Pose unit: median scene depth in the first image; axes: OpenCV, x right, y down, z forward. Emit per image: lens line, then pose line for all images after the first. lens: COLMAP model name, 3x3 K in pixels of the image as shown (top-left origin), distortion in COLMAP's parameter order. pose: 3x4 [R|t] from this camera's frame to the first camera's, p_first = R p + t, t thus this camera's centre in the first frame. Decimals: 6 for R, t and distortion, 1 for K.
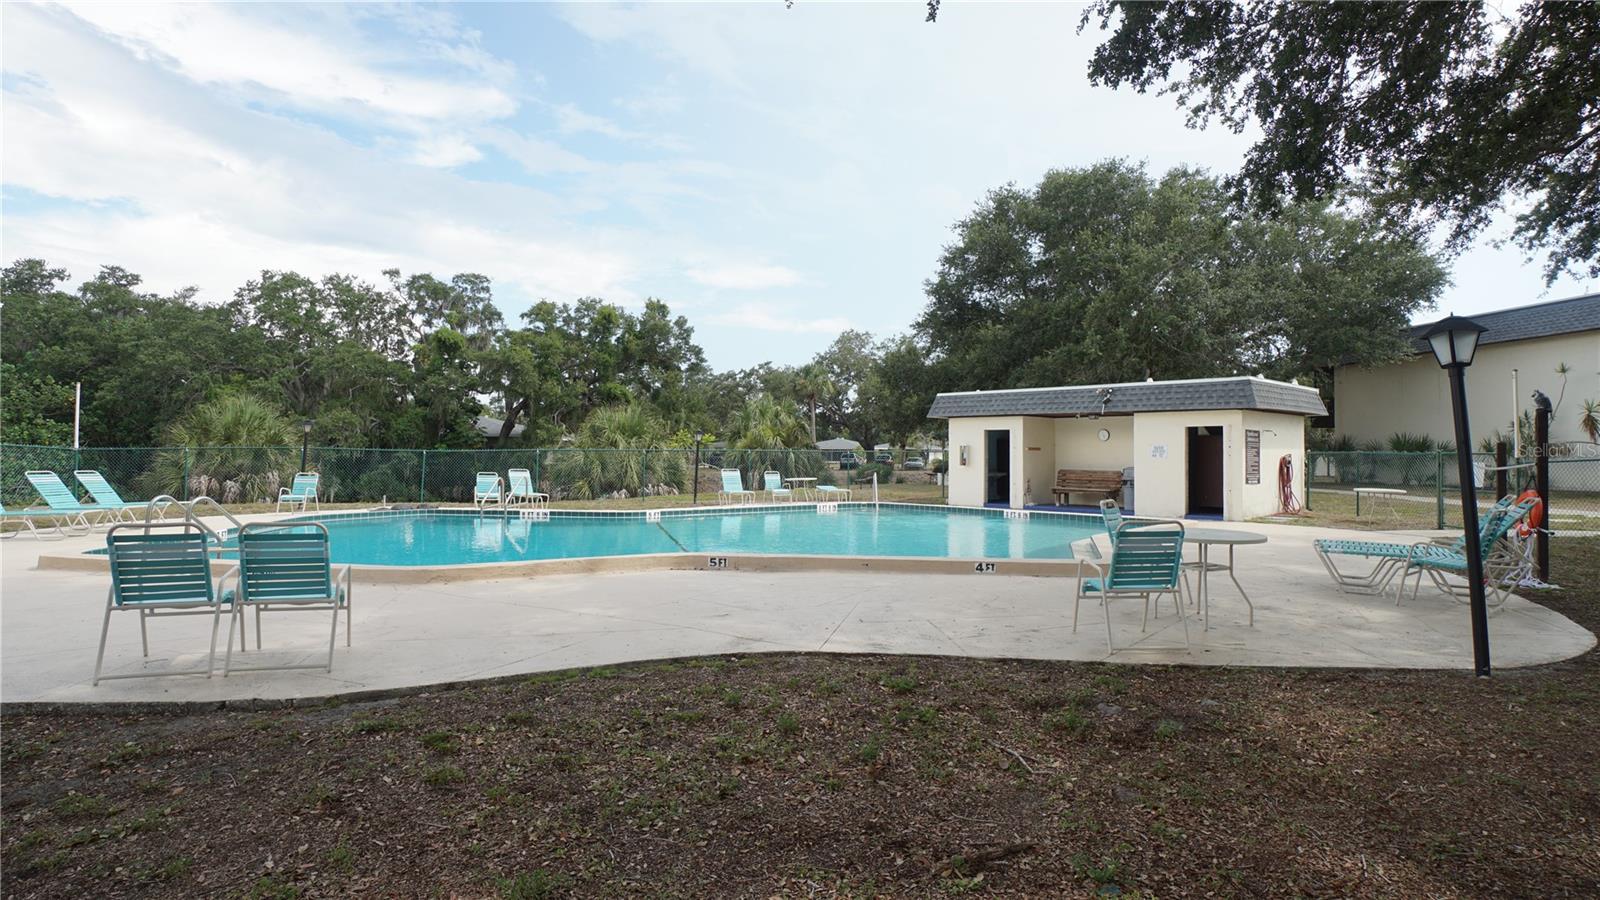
lens RADIAL K [[811.1, 0, 795.6], [0, 811.1, 450.7], [0, 0, 1]] dist [-0.021236, 0.008901]
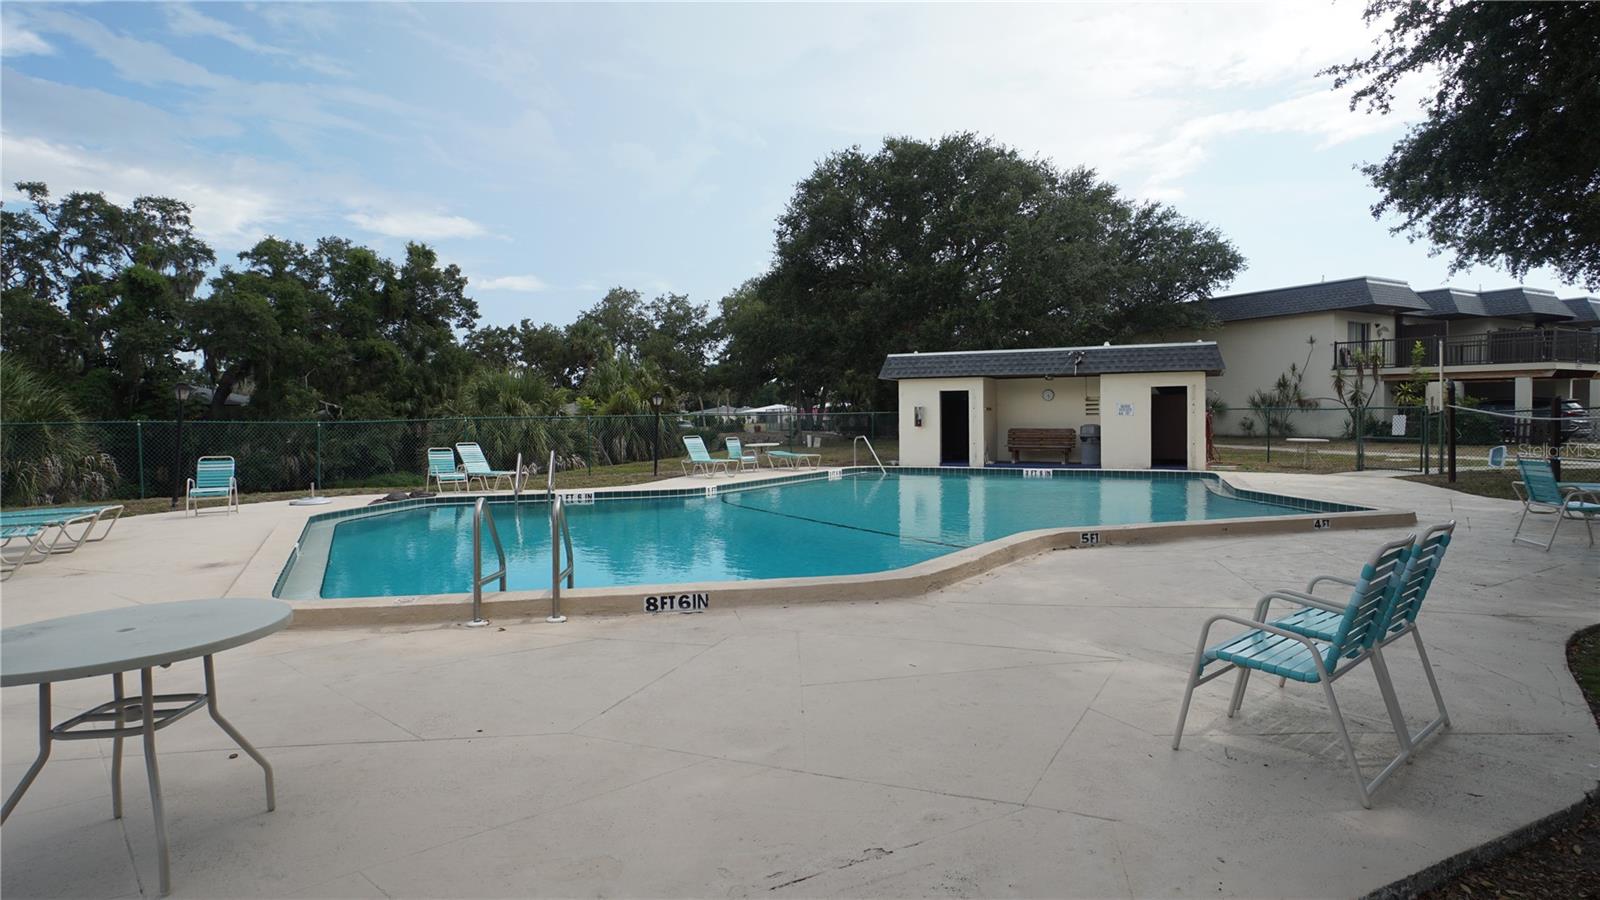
lens RADIAL K [[811.1, 0, 790.5], [0, 811.1, 444.7], [0, 0, 1]] dist [-0.021236, 0.008901]
pose [[0.936200, -0.029449, 0.350232, -0.110295], [0.015890, 0.999011, 0.041526, -0.001254], [-0.351109, -0.033311, 0.935742, 0.042960]]
